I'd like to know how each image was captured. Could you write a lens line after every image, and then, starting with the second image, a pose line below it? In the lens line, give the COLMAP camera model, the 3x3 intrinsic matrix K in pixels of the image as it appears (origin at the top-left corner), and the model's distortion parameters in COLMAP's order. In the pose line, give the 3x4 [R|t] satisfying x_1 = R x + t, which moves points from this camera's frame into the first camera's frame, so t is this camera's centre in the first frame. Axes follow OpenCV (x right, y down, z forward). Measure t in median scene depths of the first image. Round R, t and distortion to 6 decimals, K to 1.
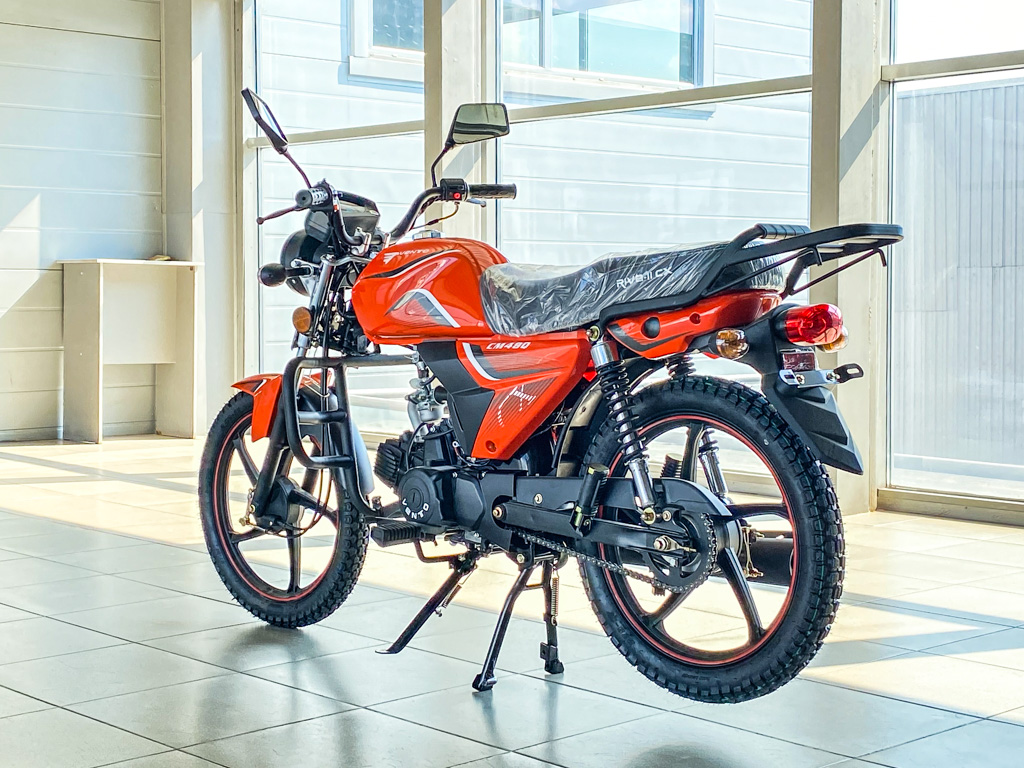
lens RADIAL K [[1737.0, 0, 512.0], [0, 1737.0, 384.0], [0, 0, 1]] dist [0.022115, 0.018480]
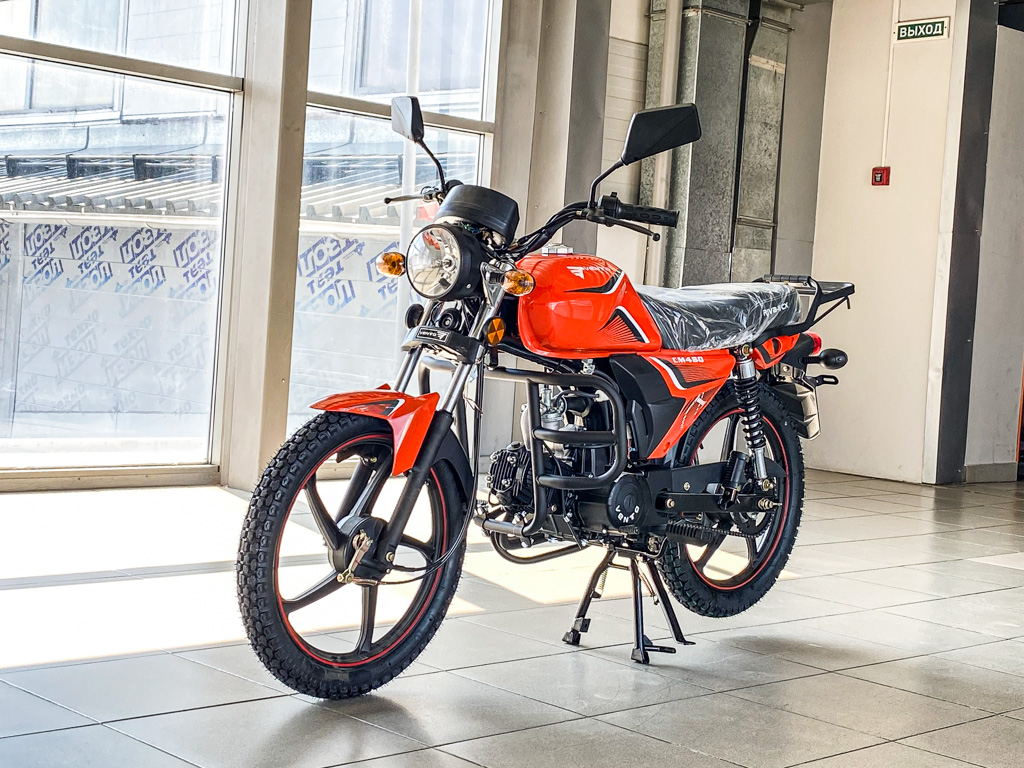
lens RADIAL K [[1816.1, 0, 512.0], [0, 1816.1, 384.0], [0, 0, 1]] dist [-0.014479, -0.005902]
pose [[-0.068721, -0.044474, 0.996644, -1.043510], [-0.005518, 0.999008, 0.044199, -0.051050], [-0.997621, -0.002462, -0.068898, 1.028577]]
